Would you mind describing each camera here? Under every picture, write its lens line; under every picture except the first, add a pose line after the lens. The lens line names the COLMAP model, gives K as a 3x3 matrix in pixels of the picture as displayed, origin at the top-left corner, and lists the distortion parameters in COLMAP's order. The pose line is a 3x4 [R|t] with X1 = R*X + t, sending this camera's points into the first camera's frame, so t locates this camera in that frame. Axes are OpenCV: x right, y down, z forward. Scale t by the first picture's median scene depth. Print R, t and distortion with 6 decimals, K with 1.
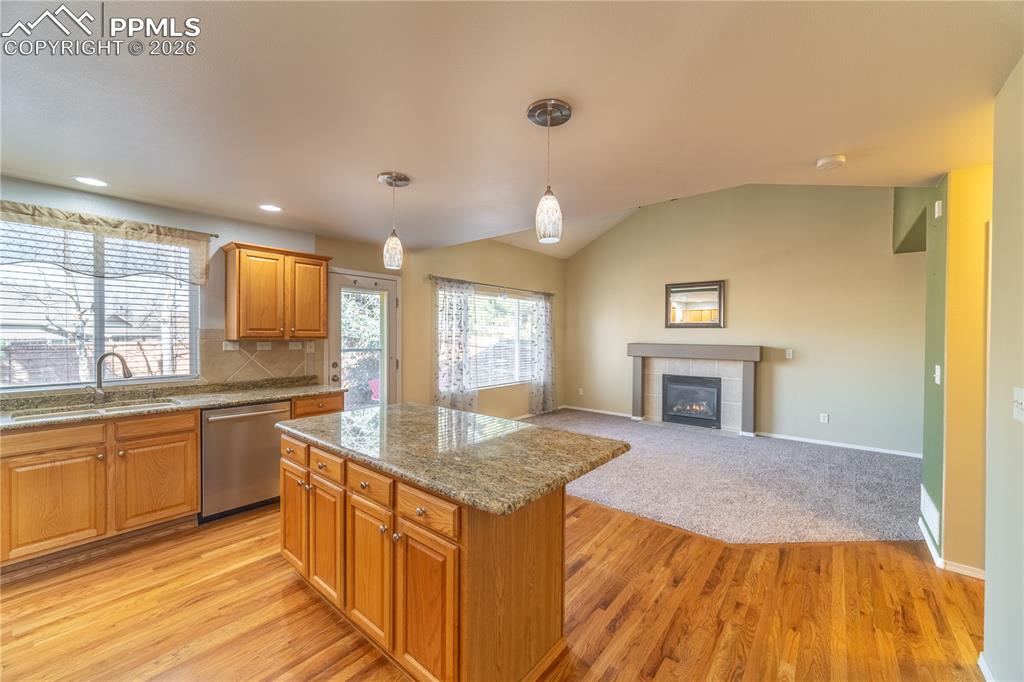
lens RADIAL K [[396.7, 0, 517.4], [0, 396.7, 339.6], [0, 0, 1]] dist [-0.003258, 0.000439]
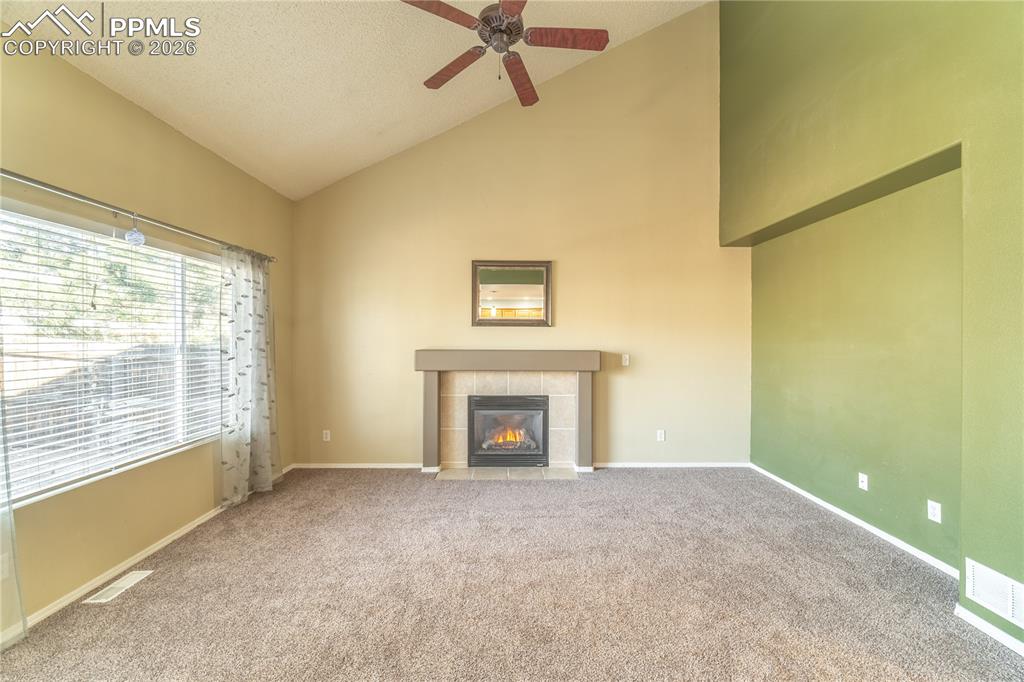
lens RADIAL K [[396.7, 0, 517.4], [0, 396.7, 339.1], [0, 0, 1]] dist [-0.003258, 0.000439]
pose [[0.765936, -0.006373, 0.642885, 0.007331], [0.009373, 0.999955, -0.001255, -0.009044], [-0.642848, 0.006987, 0.765962, 0.709757]]
